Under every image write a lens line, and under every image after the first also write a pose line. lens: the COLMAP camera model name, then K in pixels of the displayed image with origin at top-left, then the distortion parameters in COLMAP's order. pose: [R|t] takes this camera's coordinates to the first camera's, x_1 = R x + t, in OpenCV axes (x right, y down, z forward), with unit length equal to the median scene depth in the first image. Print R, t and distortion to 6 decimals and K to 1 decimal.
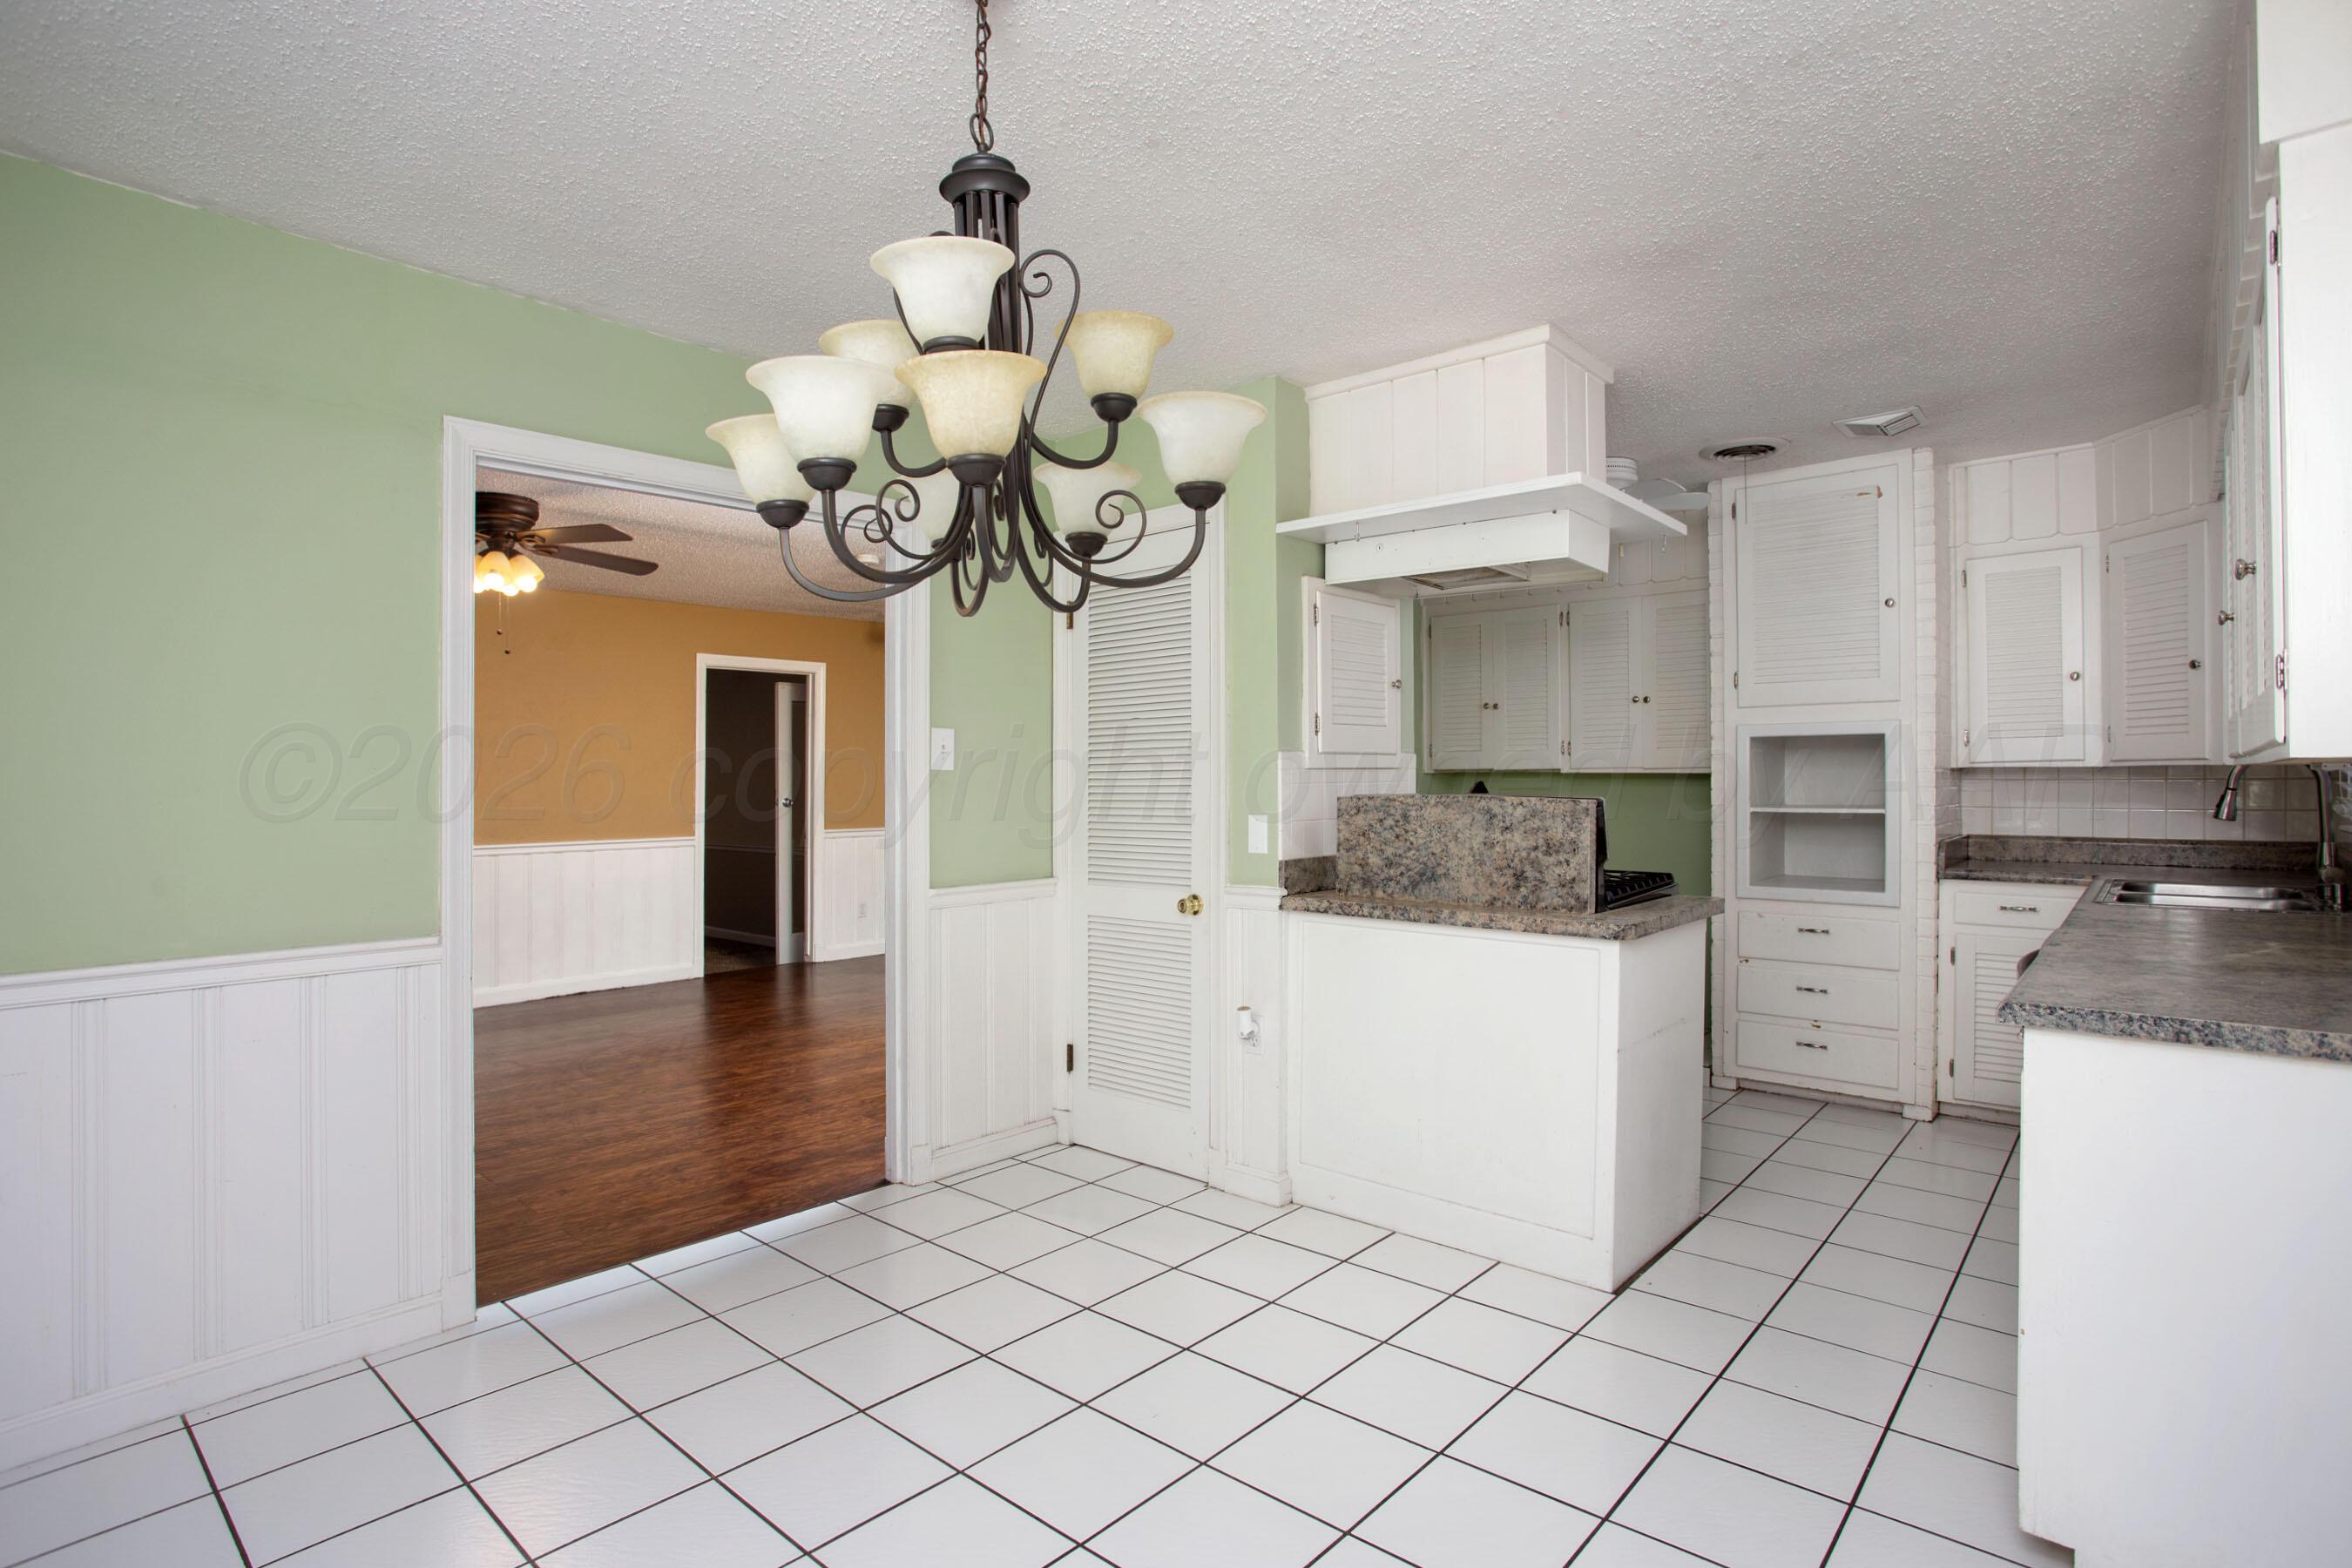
lens RADIAL K [[1179.4, 0, 1199.5], [0, 1179.4, 771.7], [0, 0, 1]] dist [-0.067431, 0.000120]
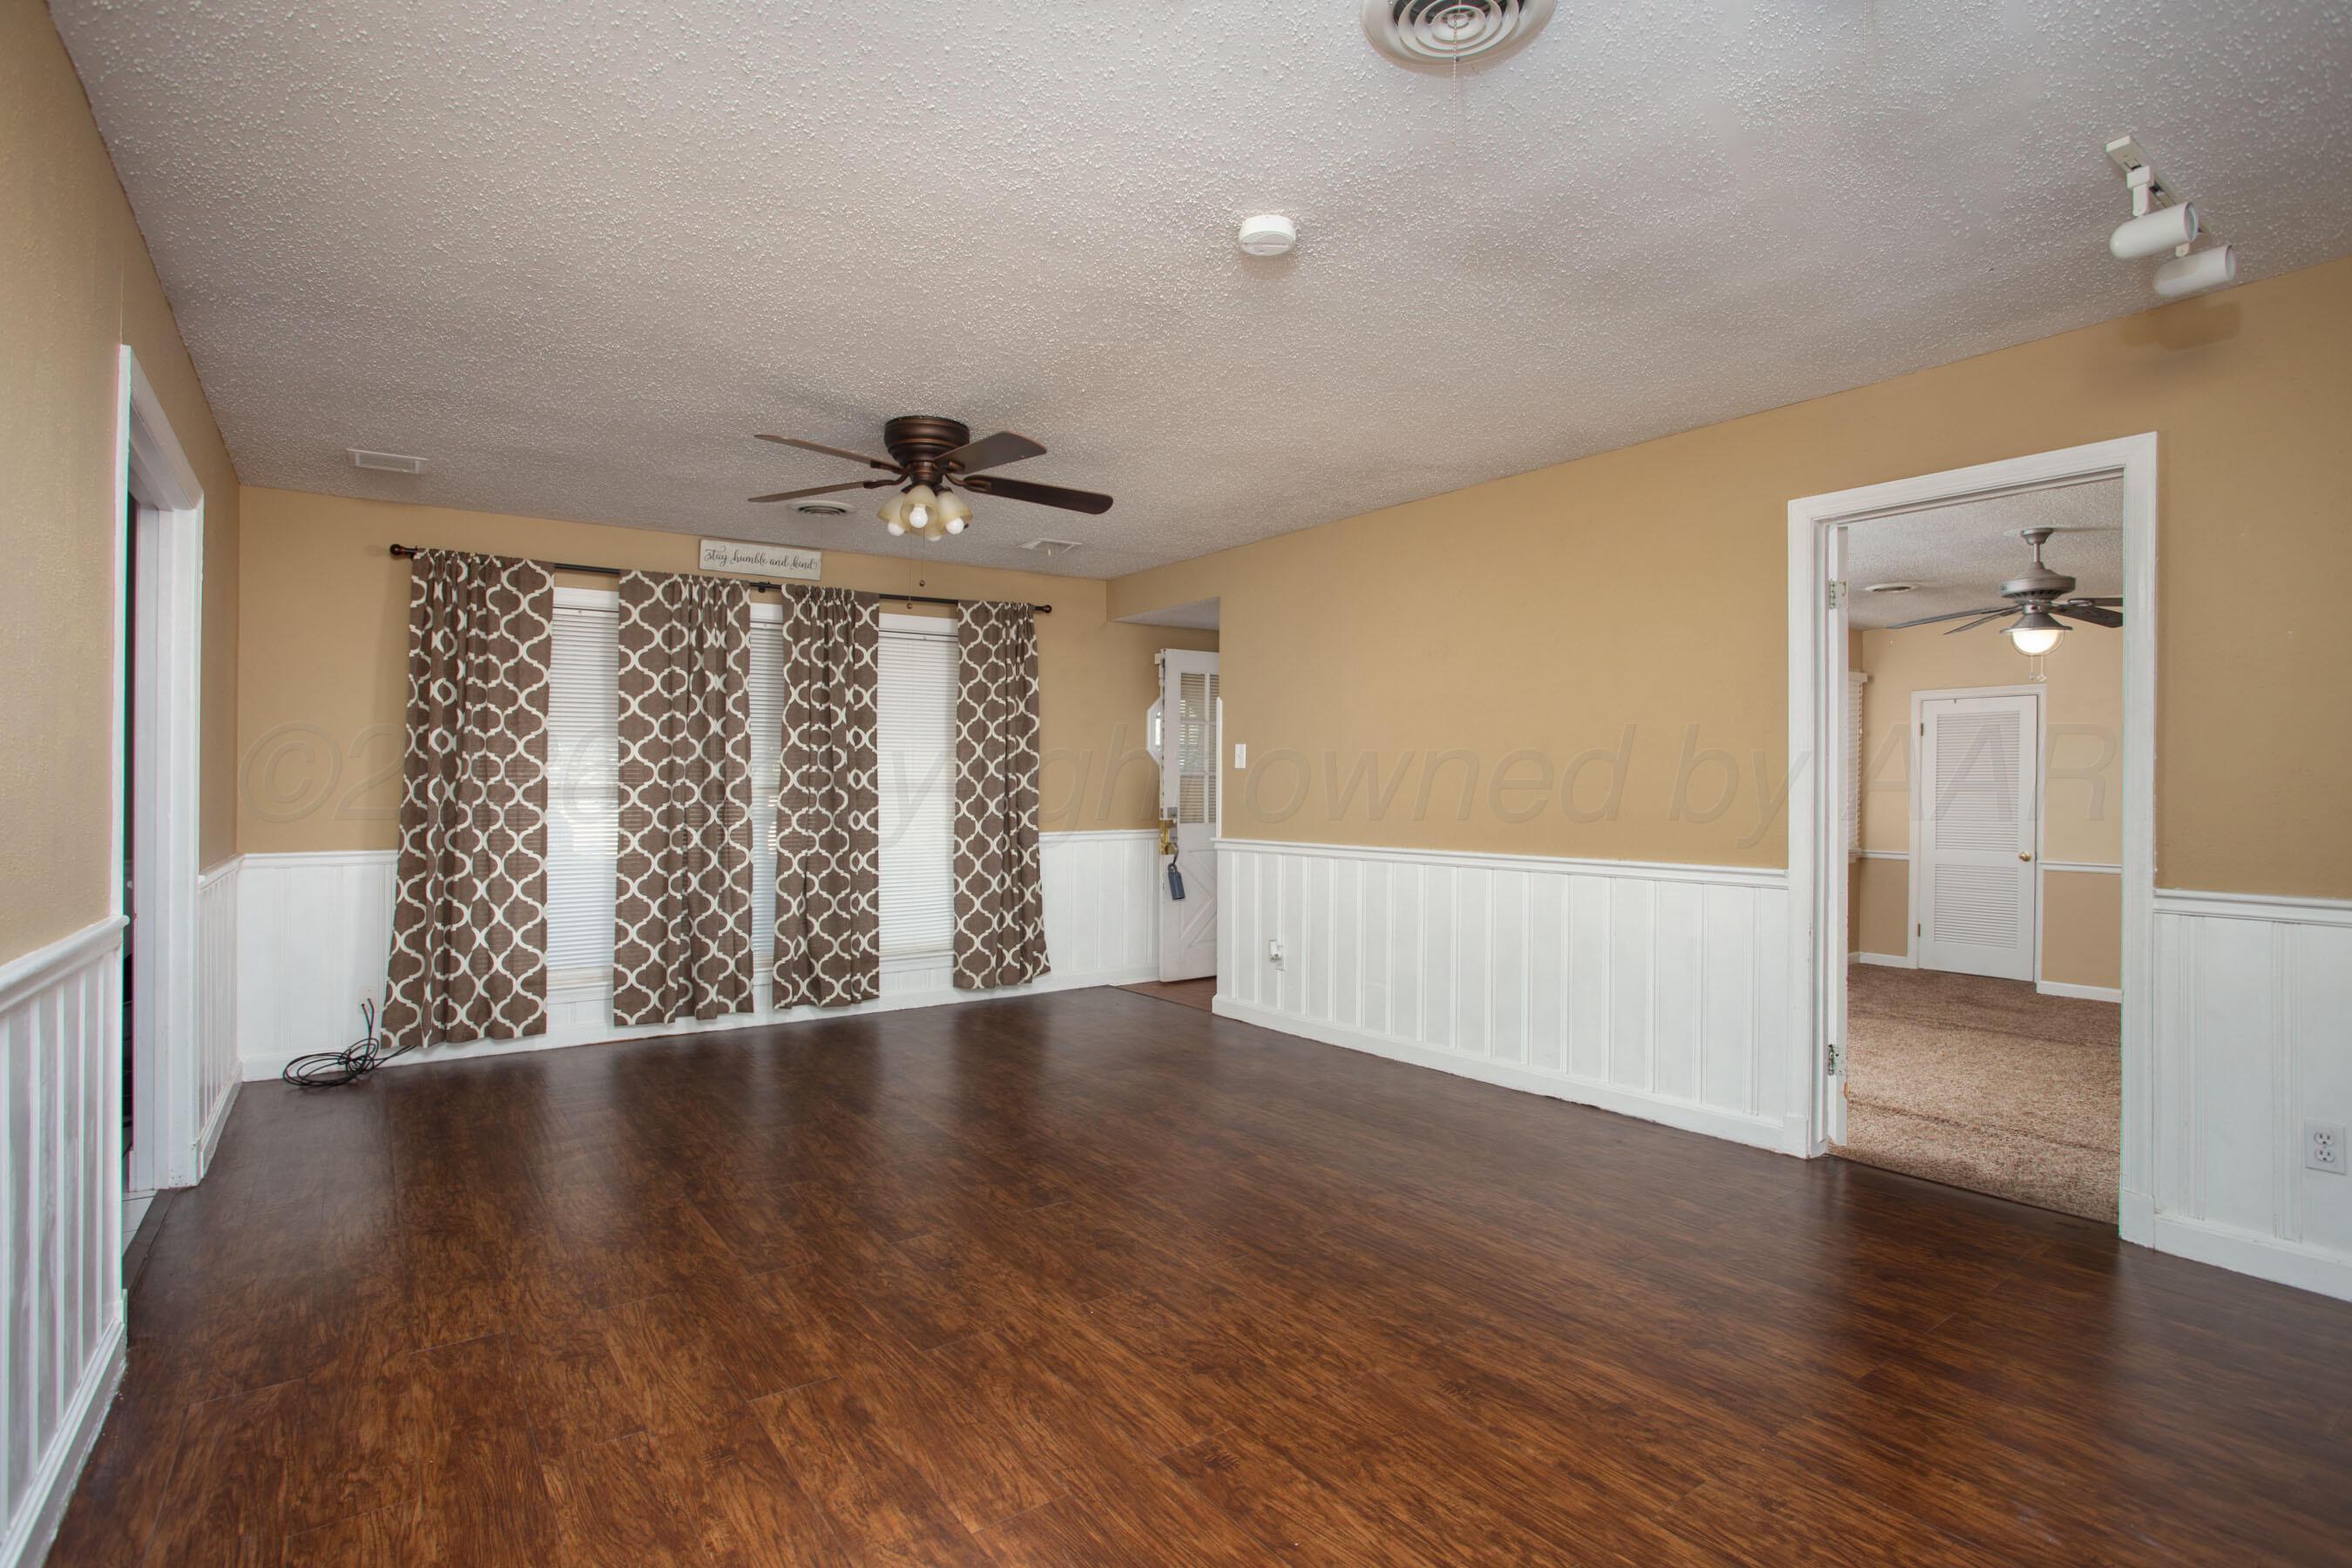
lens RADIAL K [[1158.4, 0, 1176.0], [0, 1158.4, 784.0], [0, 0, 1]] dist [-0.064970, 0.026696]
pose [[-0.227430, 0.001780, -0.973793, 0.241482], [0.013968, 0.999901, -0.001435, 0.040126], [0.973694, -0.013928, -0.227433, 1.998002]]
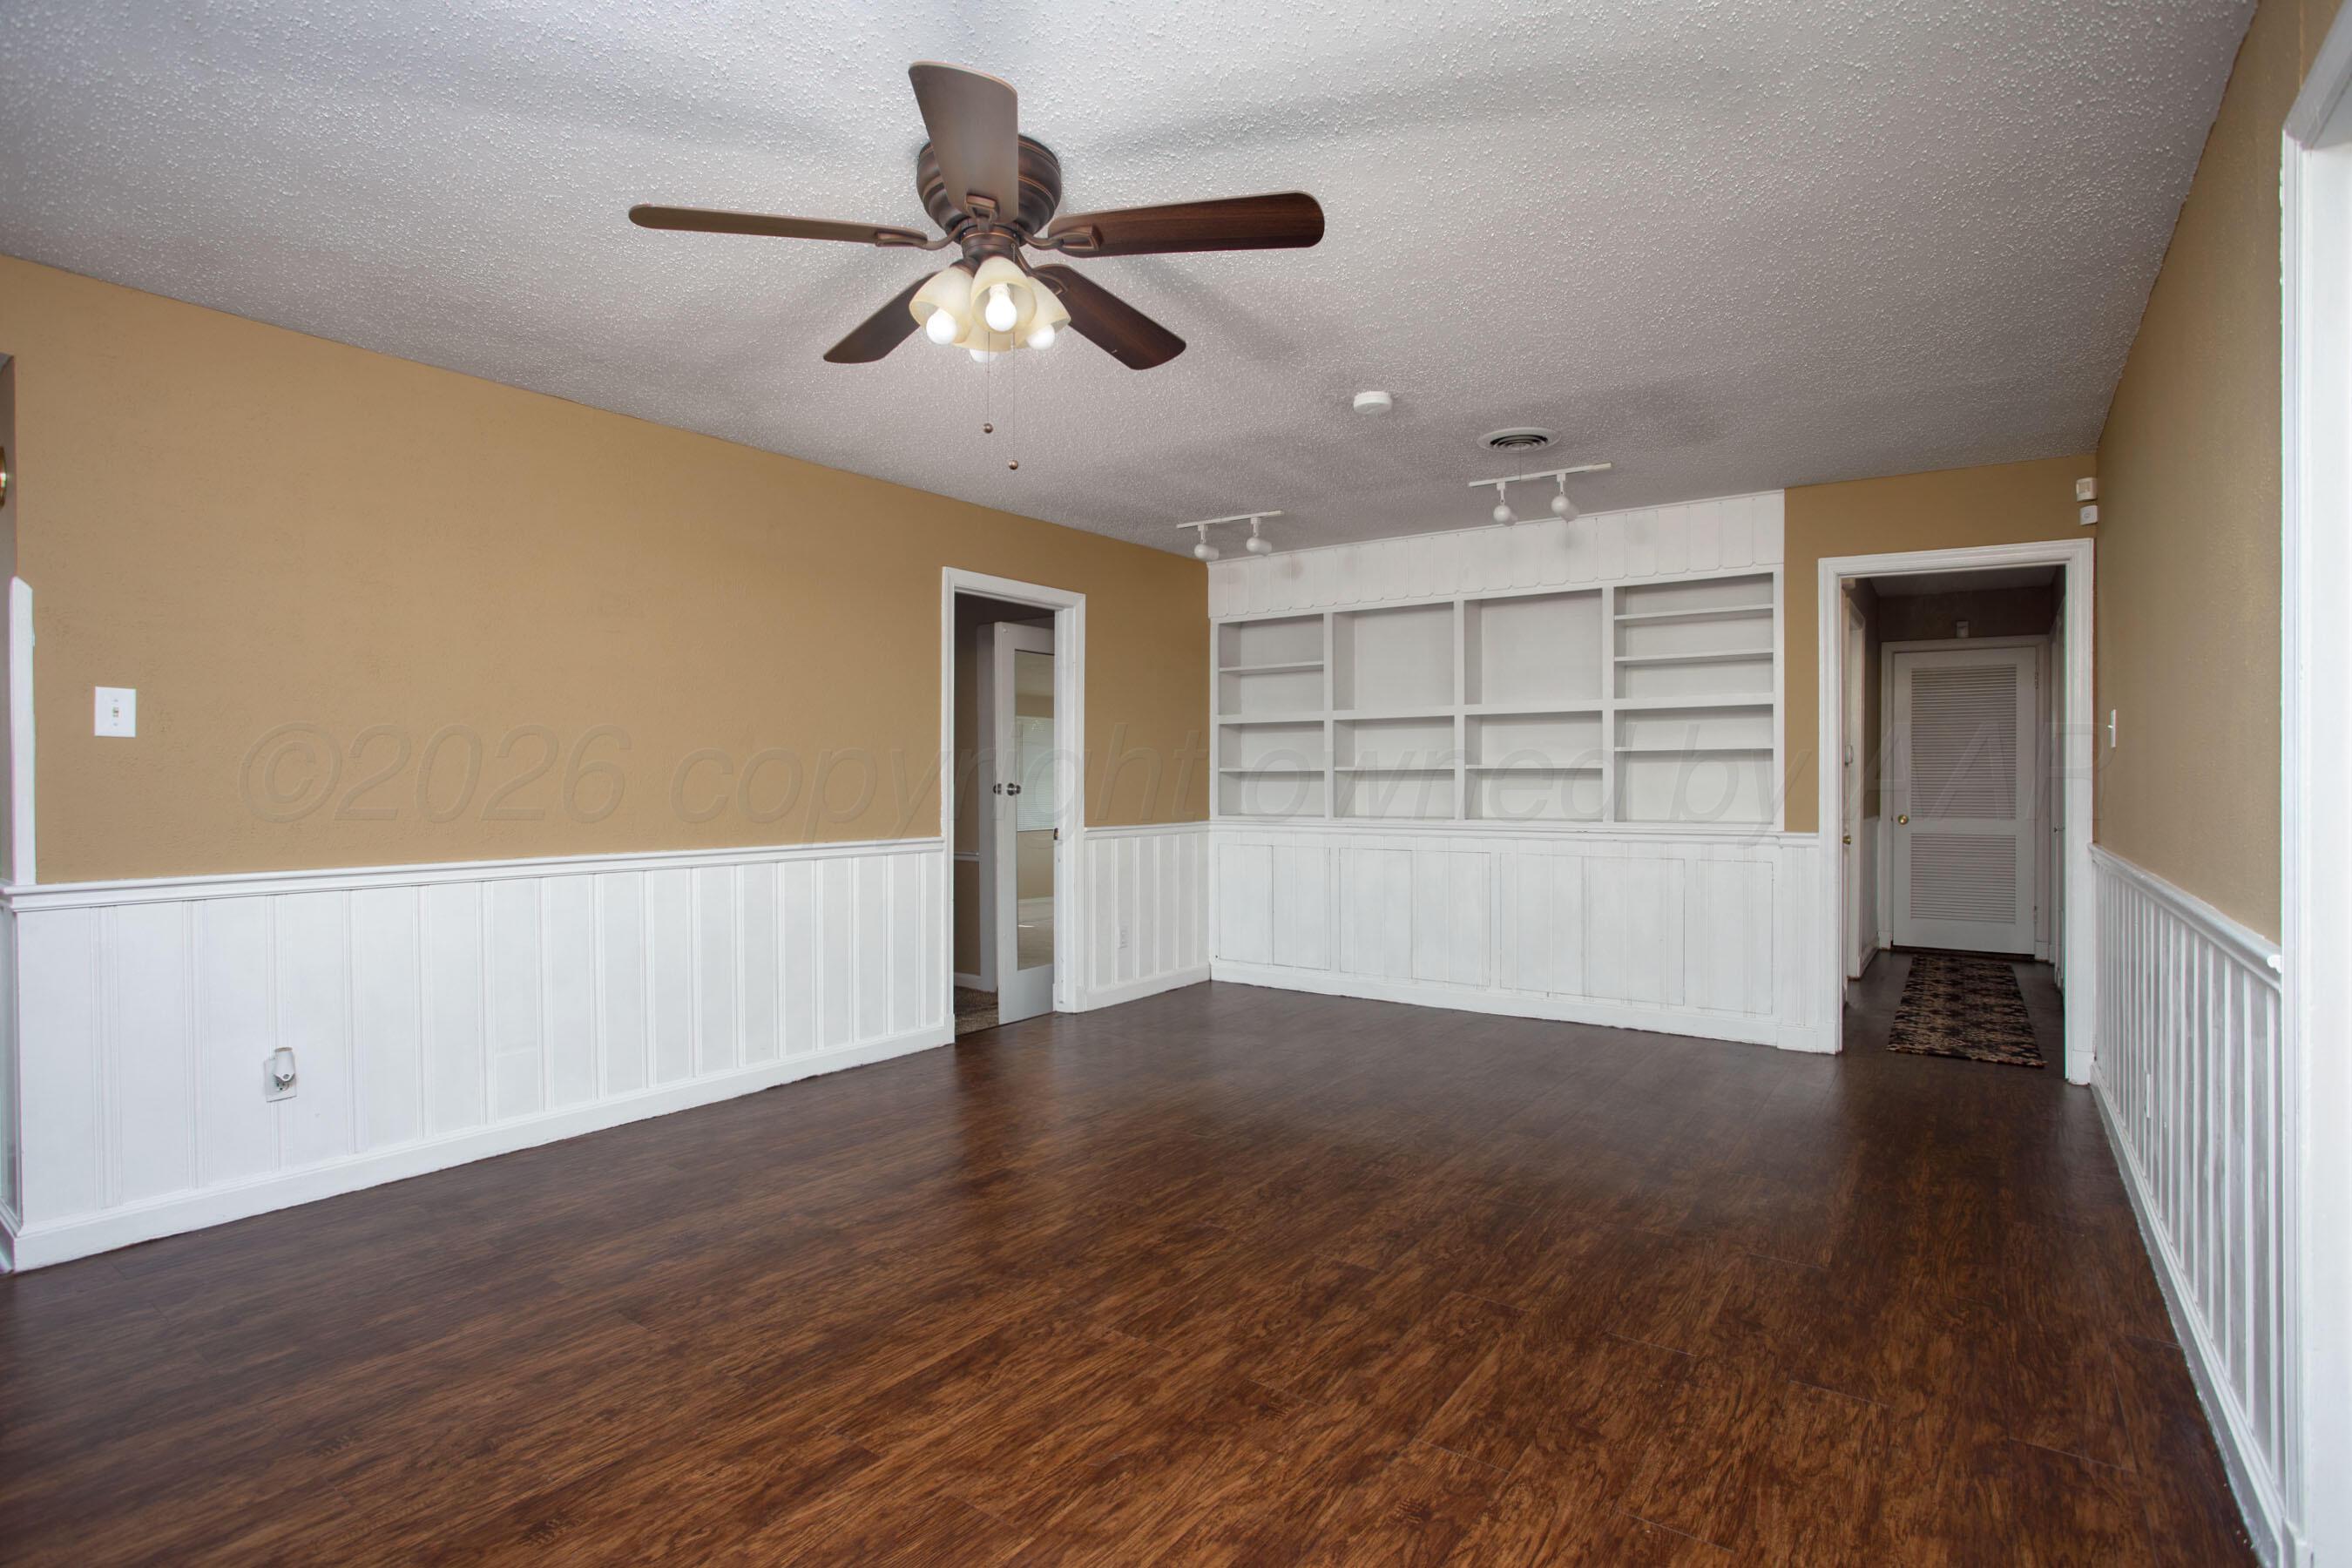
lens RADIAL K [[1158.4, 0, 1176.0], [0, 1158.4, 784.0], [0, 0, 1]] dist [-0.064970, 0.026696]
pose [[0.995092, 0.009779, 0.098465, -0.846321], [-0.011130, 0.999851, 0.013184, 0.034601], [-0.098322, -0.014215, 0.995053, 0.729063]]
